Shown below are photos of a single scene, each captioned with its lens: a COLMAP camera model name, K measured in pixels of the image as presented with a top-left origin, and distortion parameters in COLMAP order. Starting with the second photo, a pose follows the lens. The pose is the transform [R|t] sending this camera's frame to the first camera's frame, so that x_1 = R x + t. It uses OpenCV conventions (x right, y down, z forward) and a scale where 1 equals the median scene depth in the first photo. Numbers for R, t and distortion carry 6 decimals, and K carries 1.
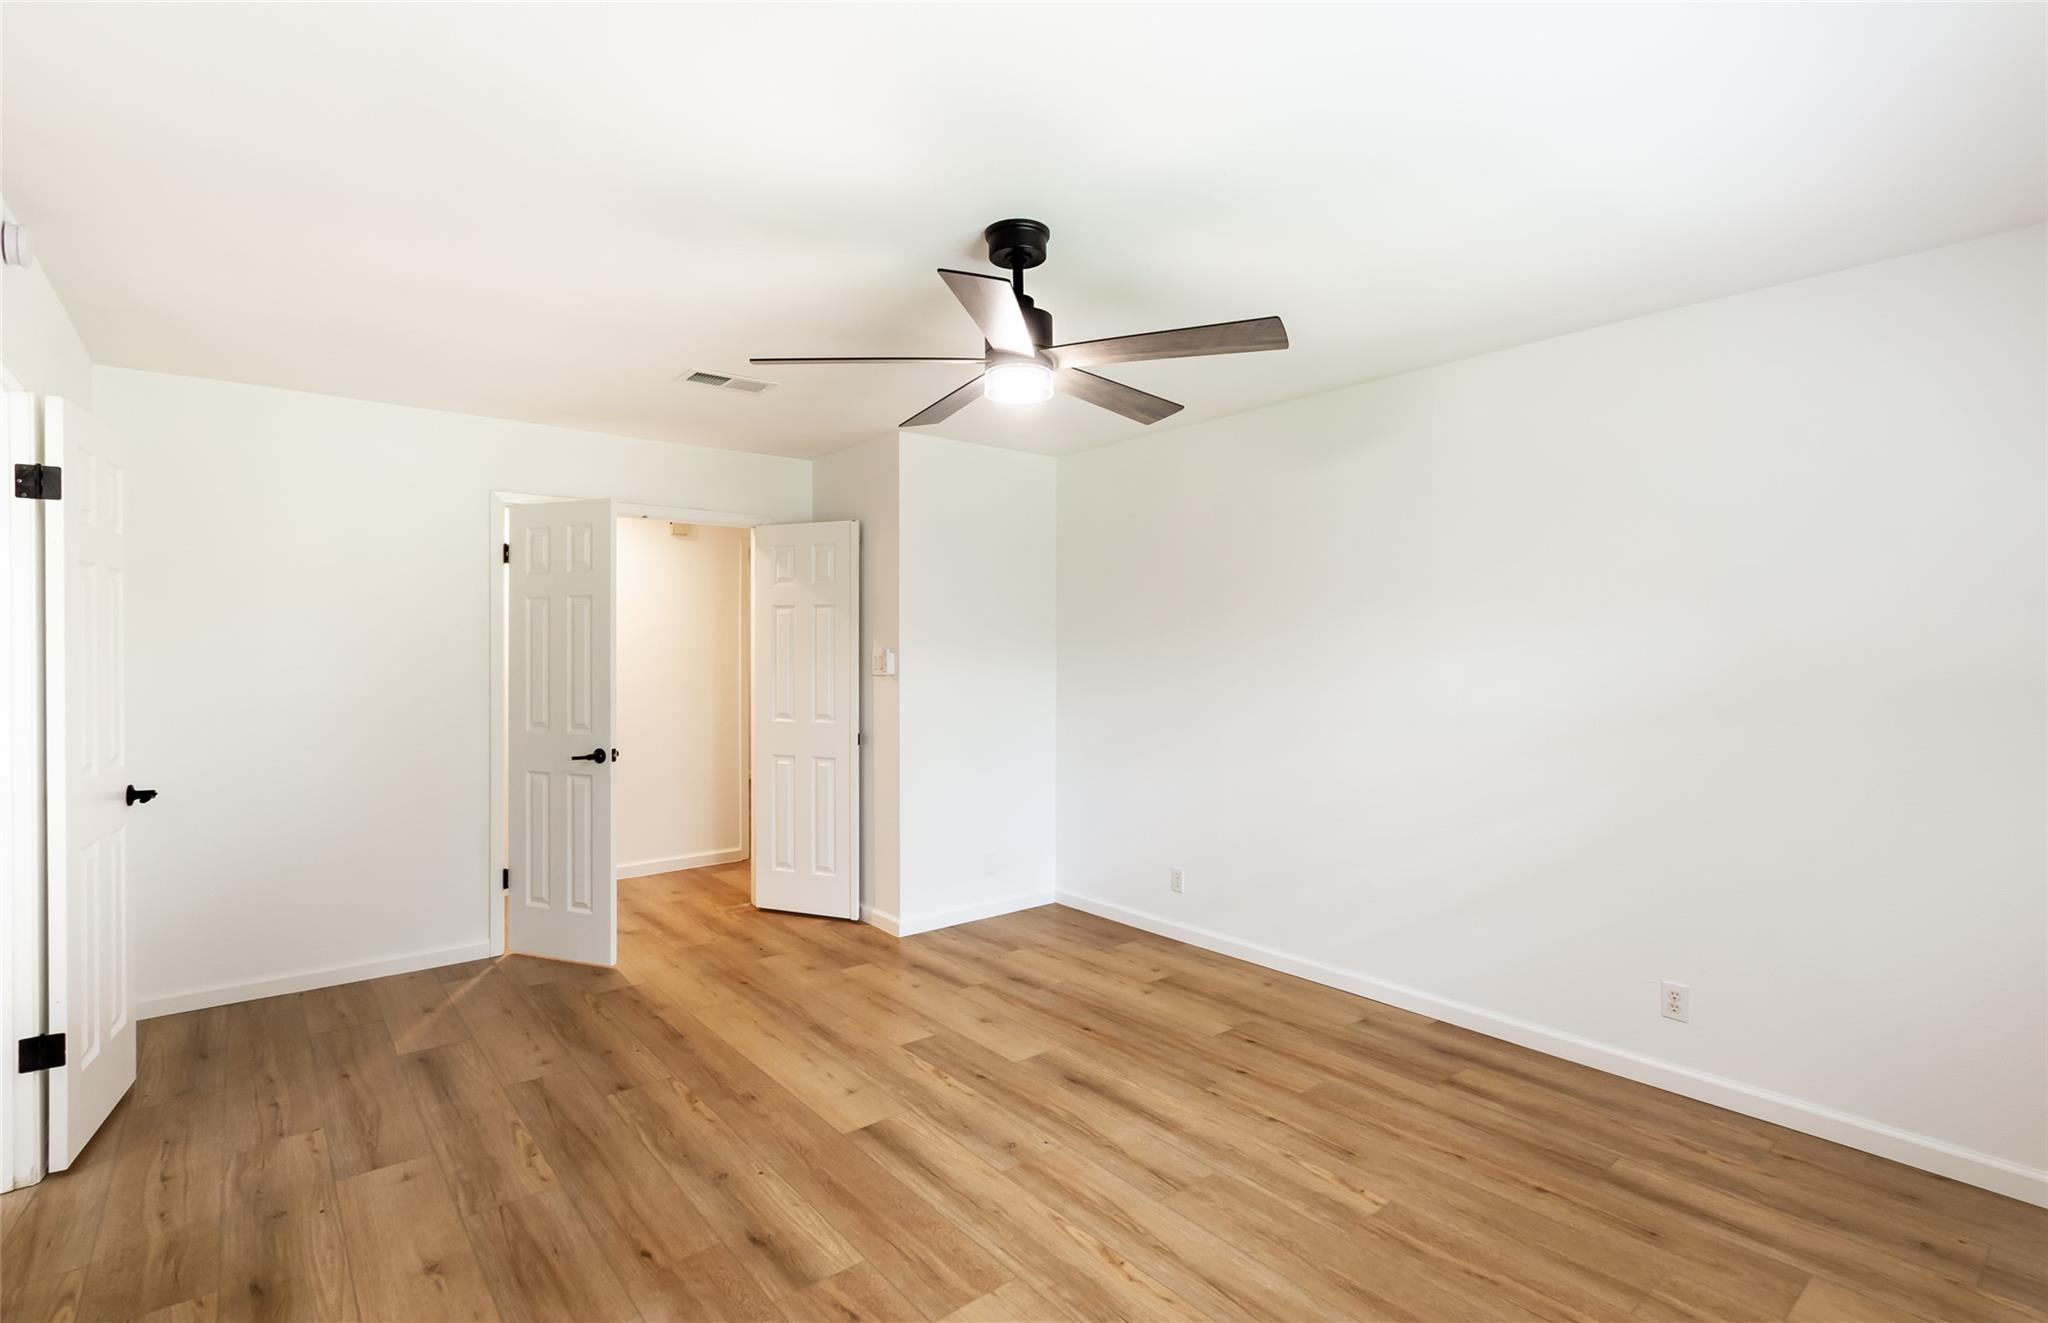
lens RADIAL K [[947.0, 0, 1021.6], [0, 947.0, 650.4], [0, 0, 1]] dist [-0.001160, -0.000617]
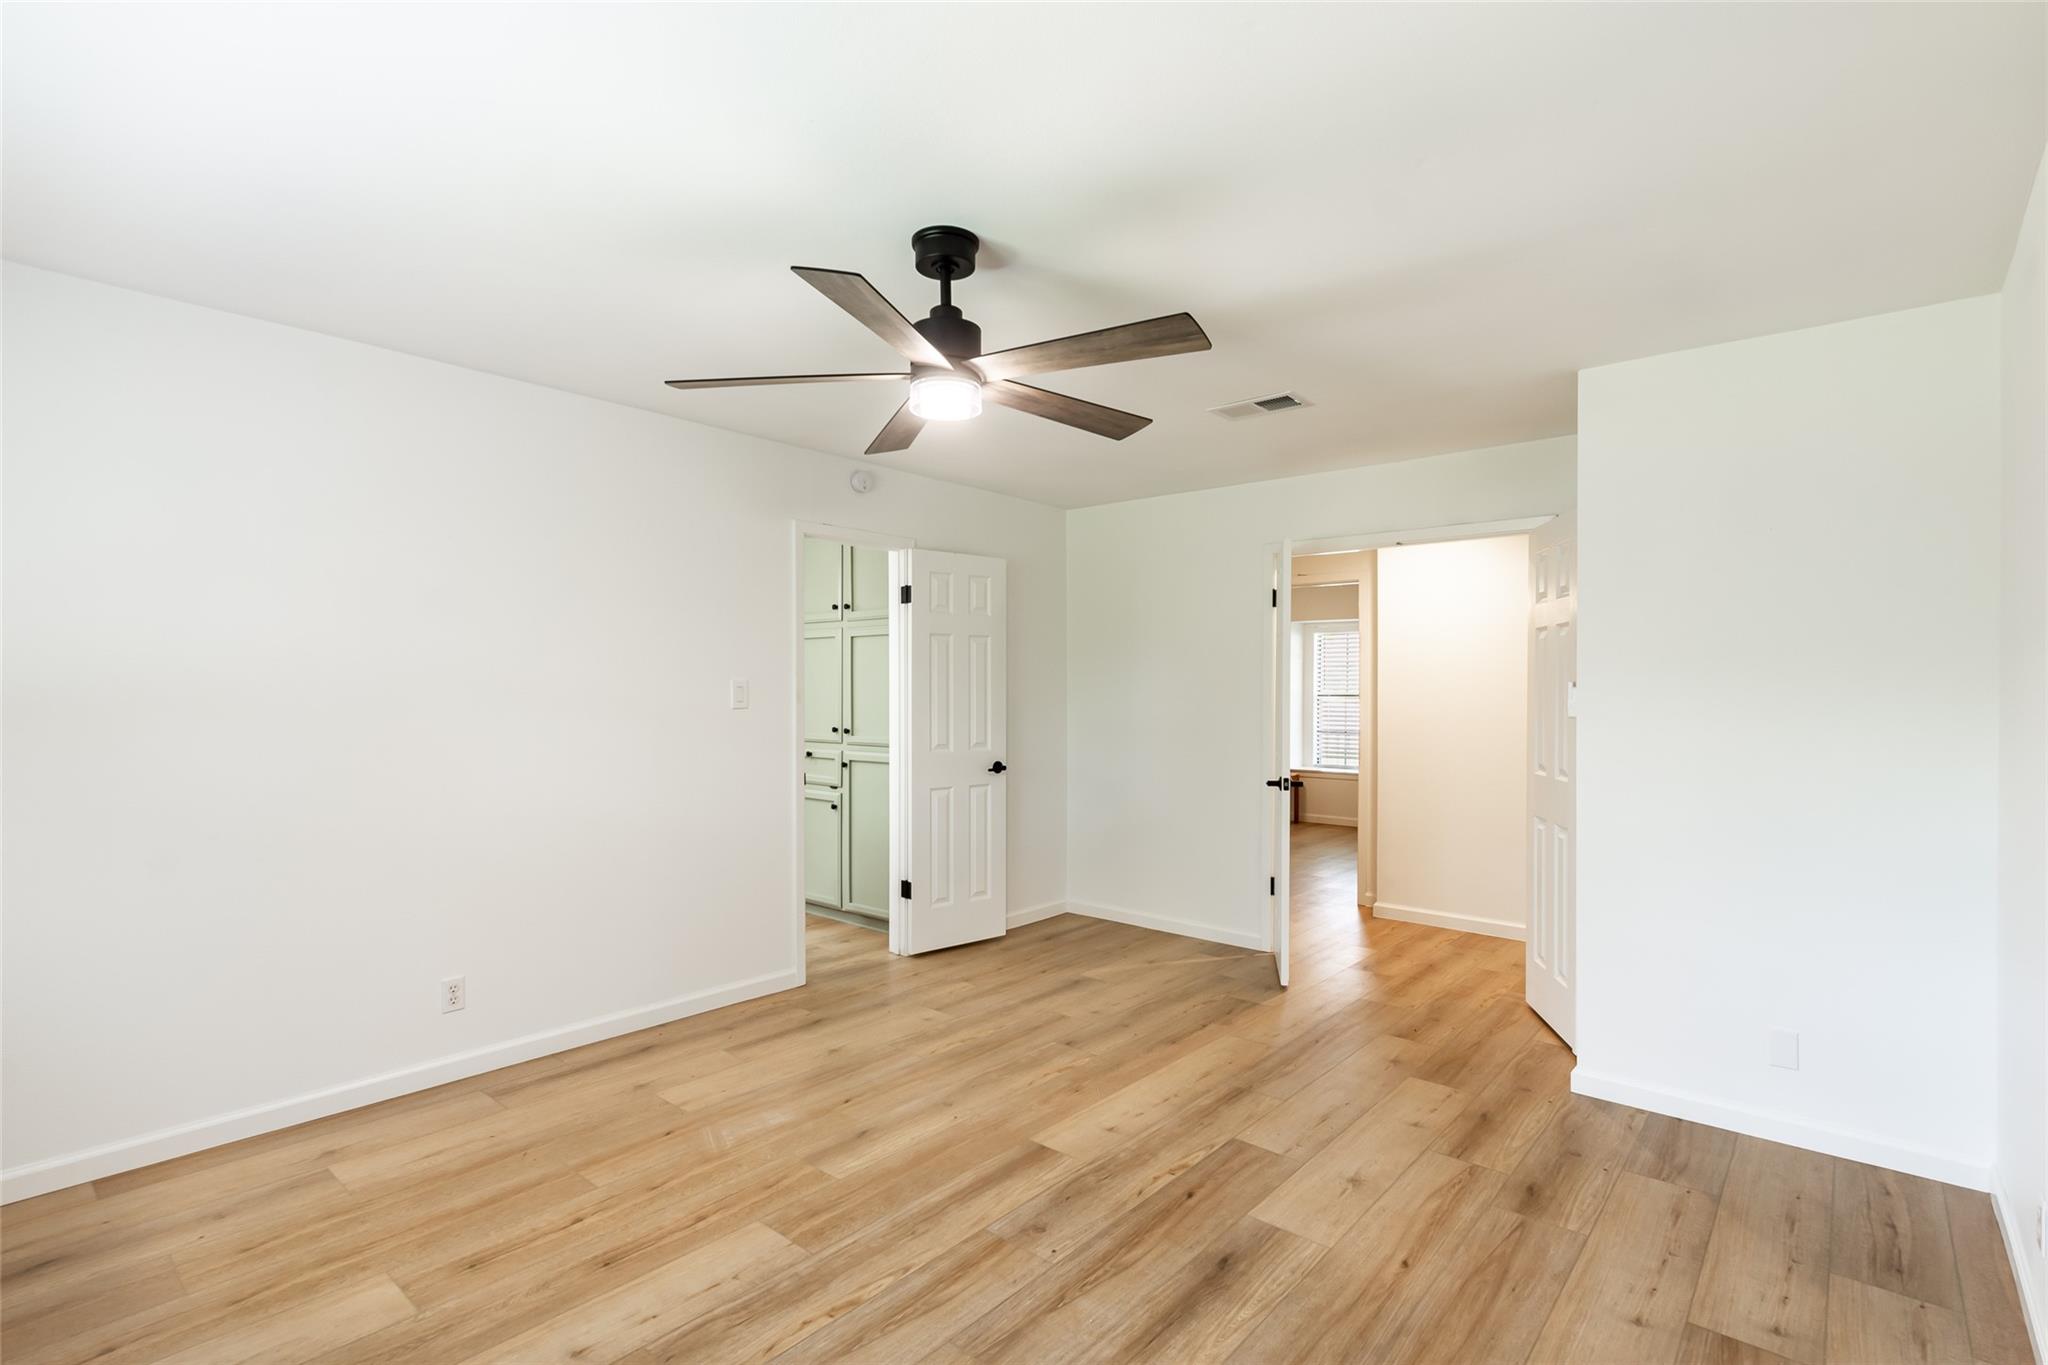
lens RADIAL K [[962.8, 0, 1012.2], [0, 962.8, 696.1], [0, 0, 1]] dist [-0.000952, -0.001662]
pose [[0.171505, 0.011260, -0.985119, 0.748080], [-0.006763, 0.999925, 0.010252, 0.005886], [0.985160, 0.004904, 0.171568, 0.692931]]
